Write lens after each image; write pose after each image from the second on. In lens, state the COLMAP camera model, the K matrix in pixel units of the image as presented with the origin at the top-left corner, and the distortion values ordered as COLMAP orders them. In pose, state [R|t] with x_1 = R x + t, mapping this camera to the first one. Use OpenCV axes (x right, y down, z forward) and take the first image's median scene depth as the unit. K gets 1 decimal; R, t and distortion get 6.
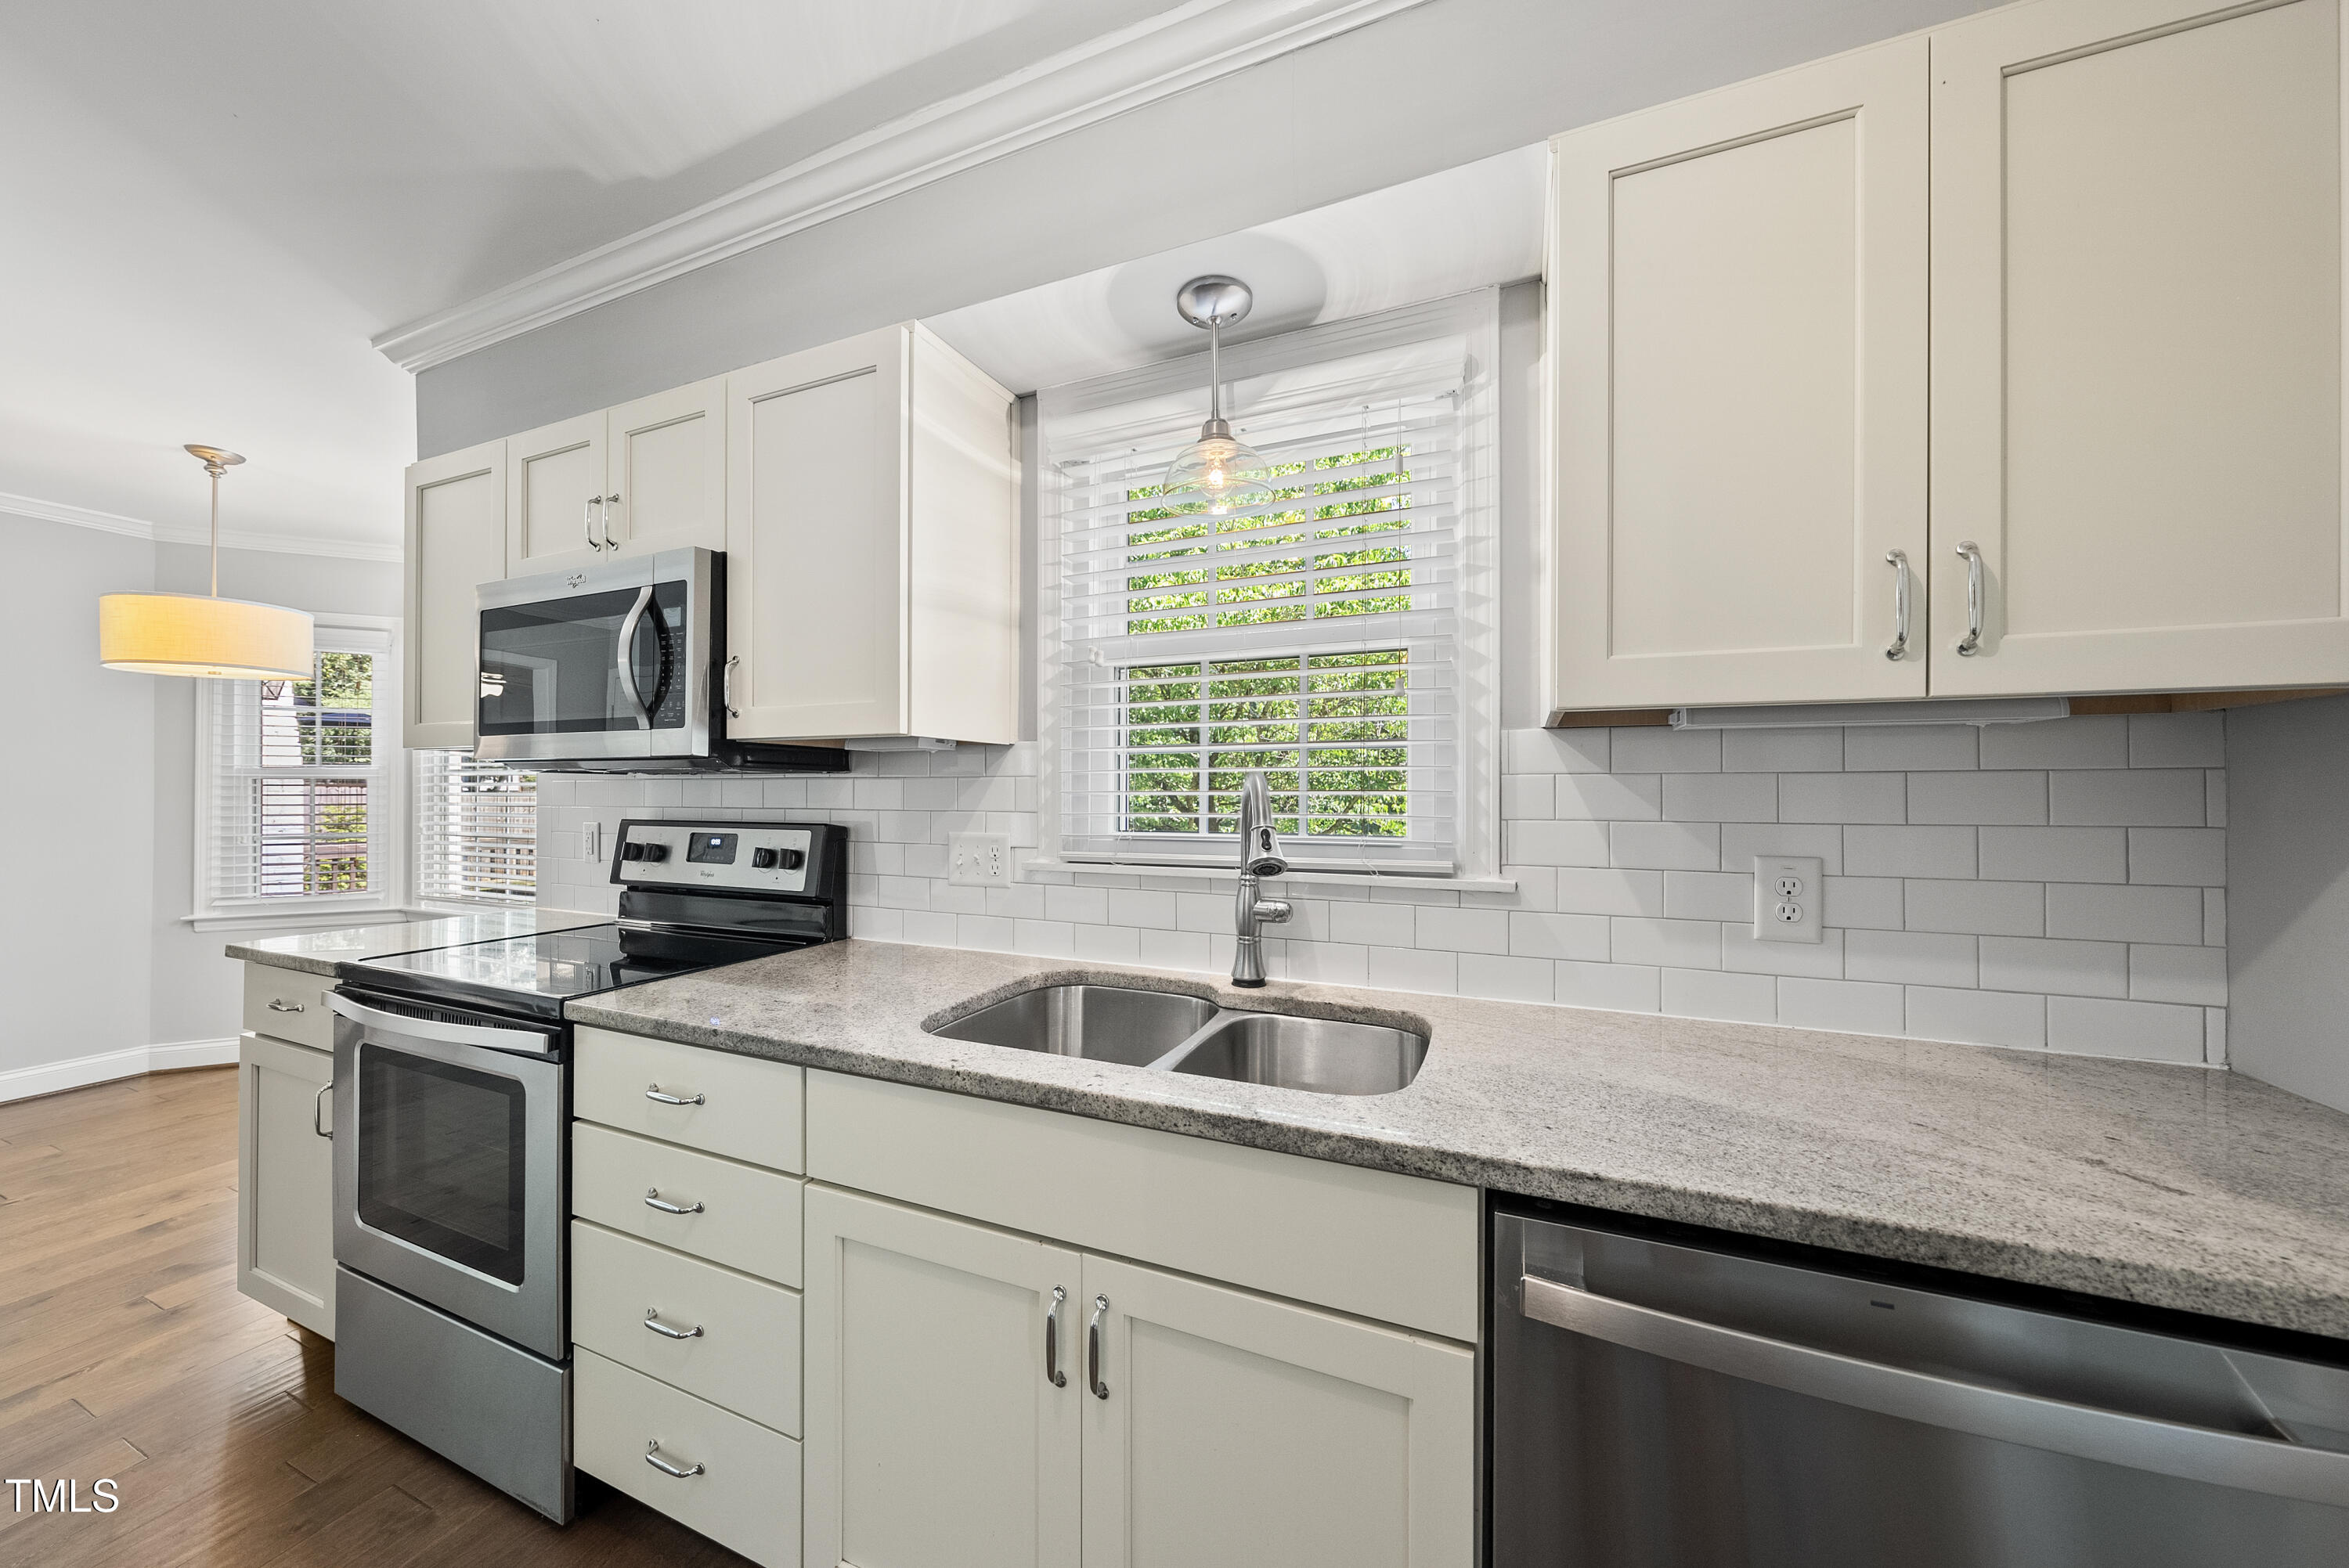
lens RADIAL K [[807.4, 0, 1177.1], [0, 807.4, 784.4], [0, 0, 1]] dist [-0.004820, -0.000192]
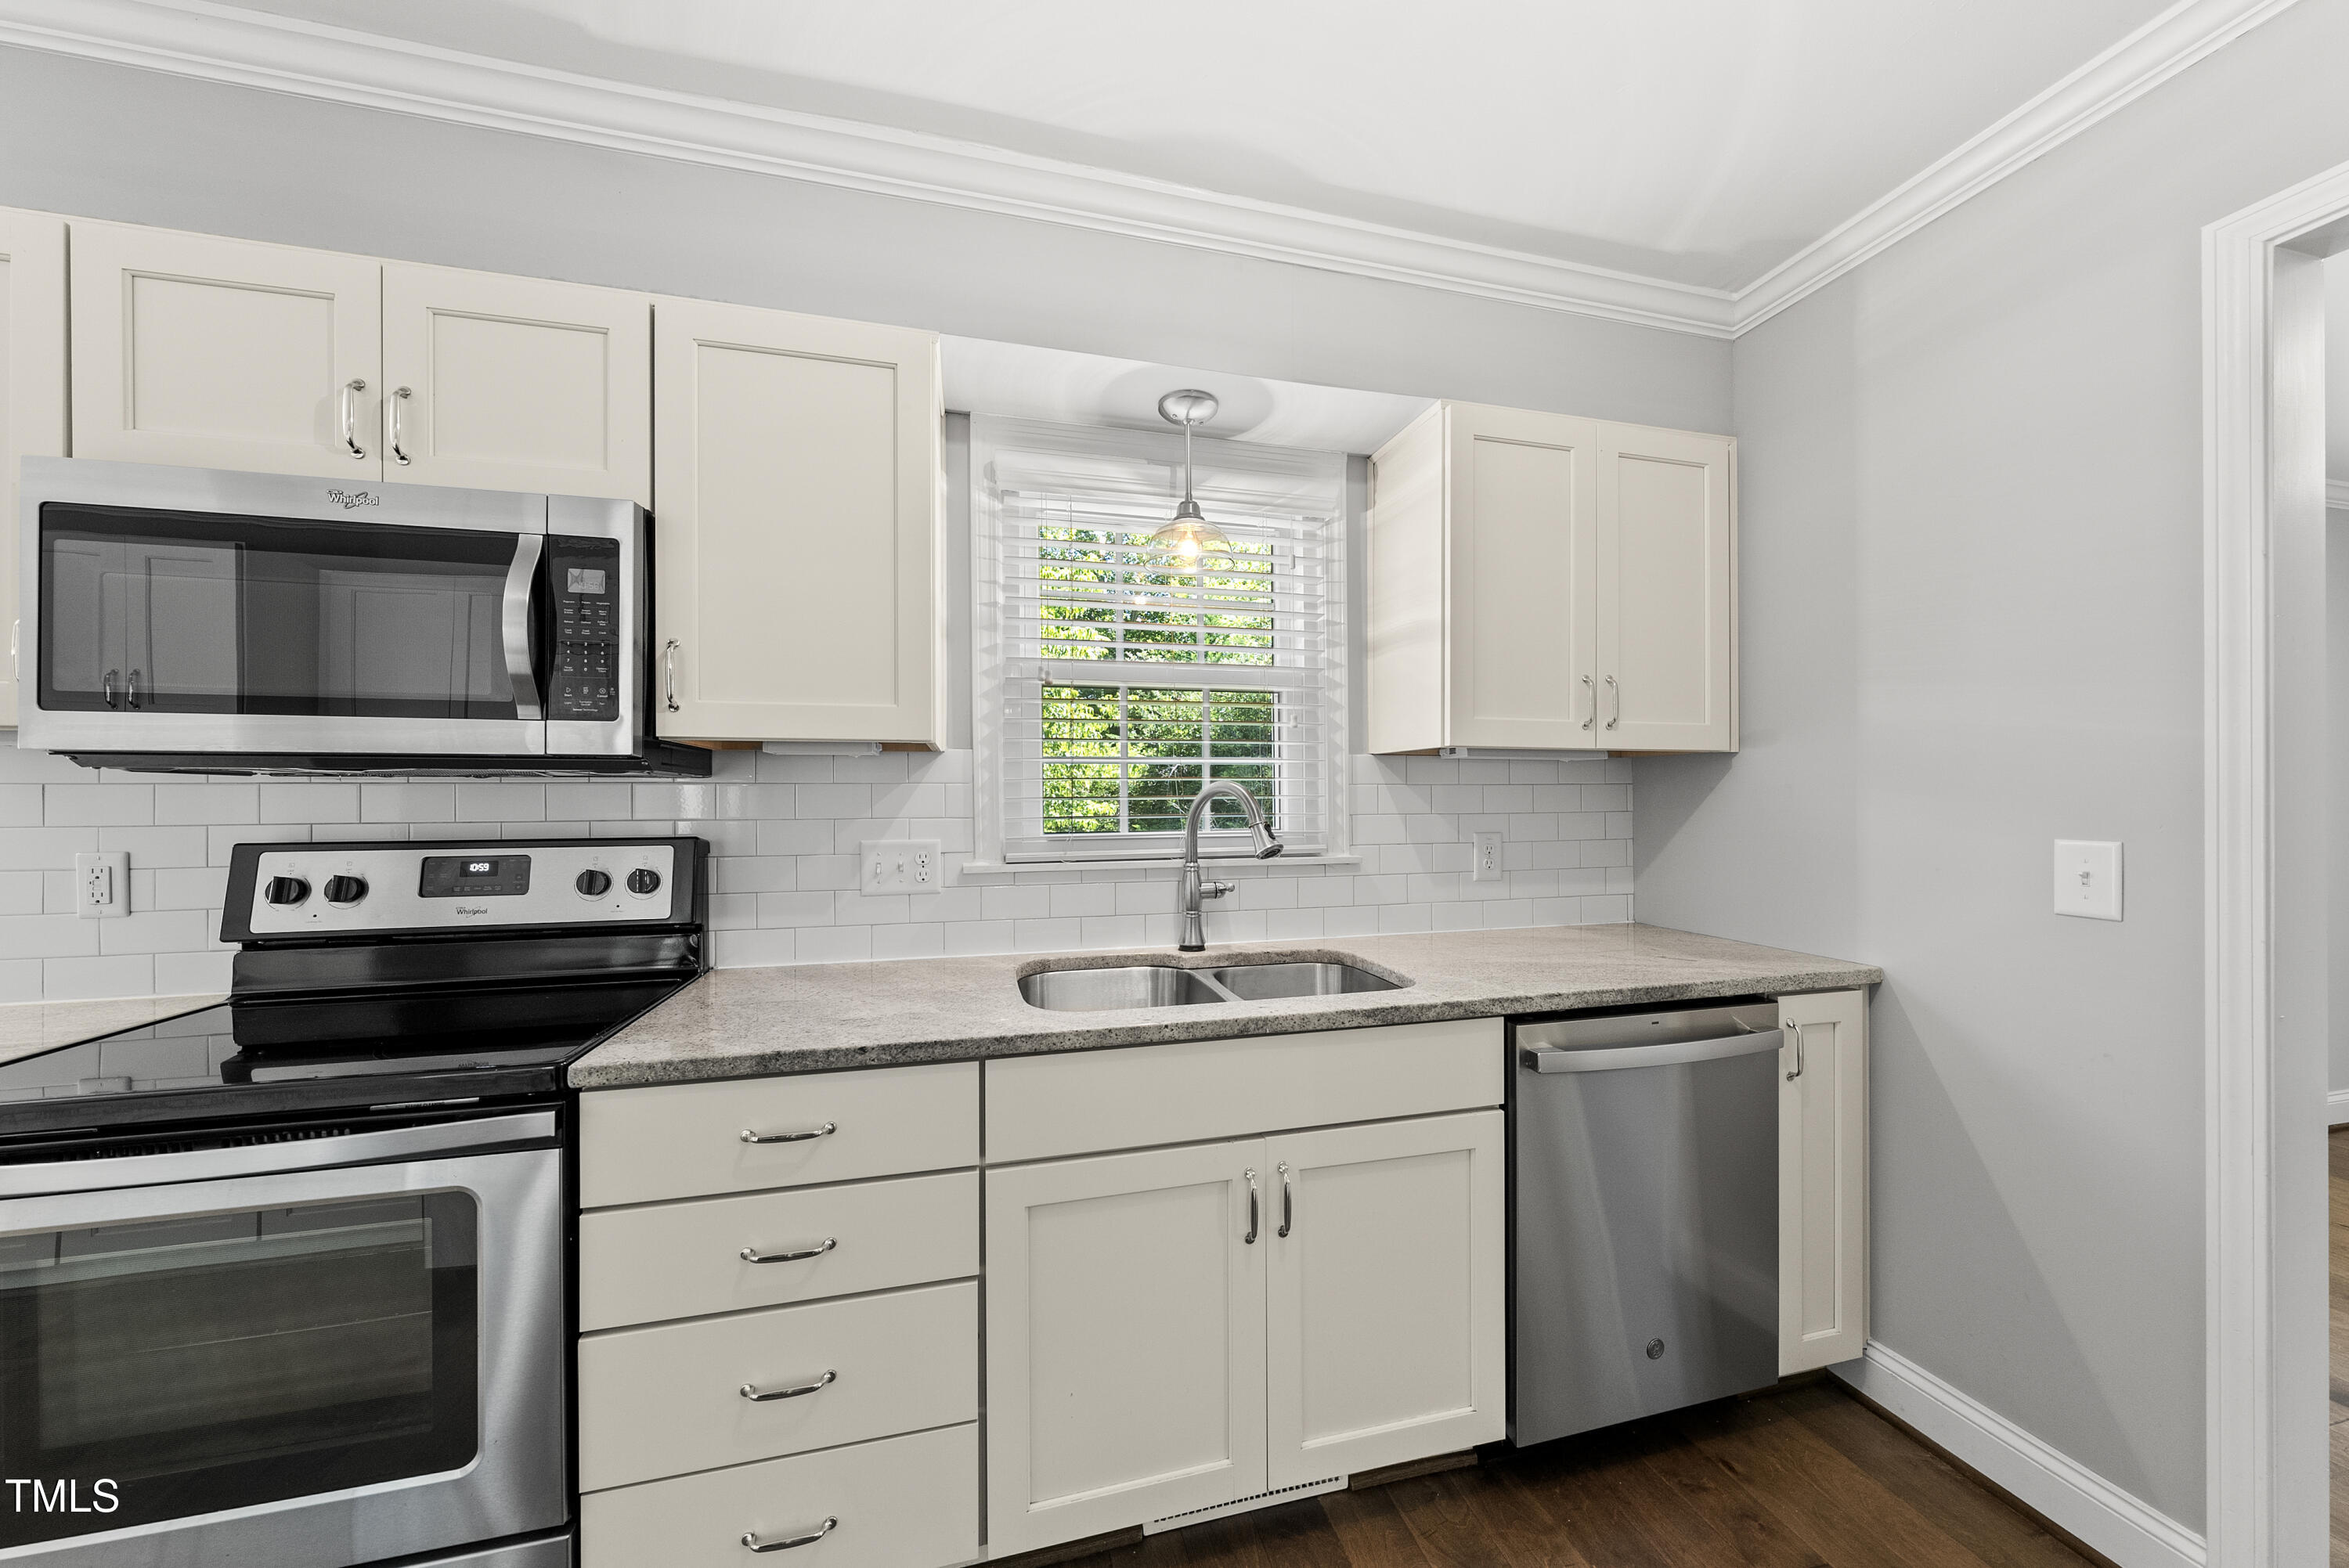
lens RADIAL K [[807.4, 0, 1179.7], [0, 807.4, 793.7], [0, 0, 1]] dist [-0.004820, -0.000192]
pose [[0.793161, -0.001235, 0.609011, -0.729383], [-0.000251, 0.999997, 0.002353, 0.001056], [-0.609012, -0.002019, 0.793158, 0.011045]]
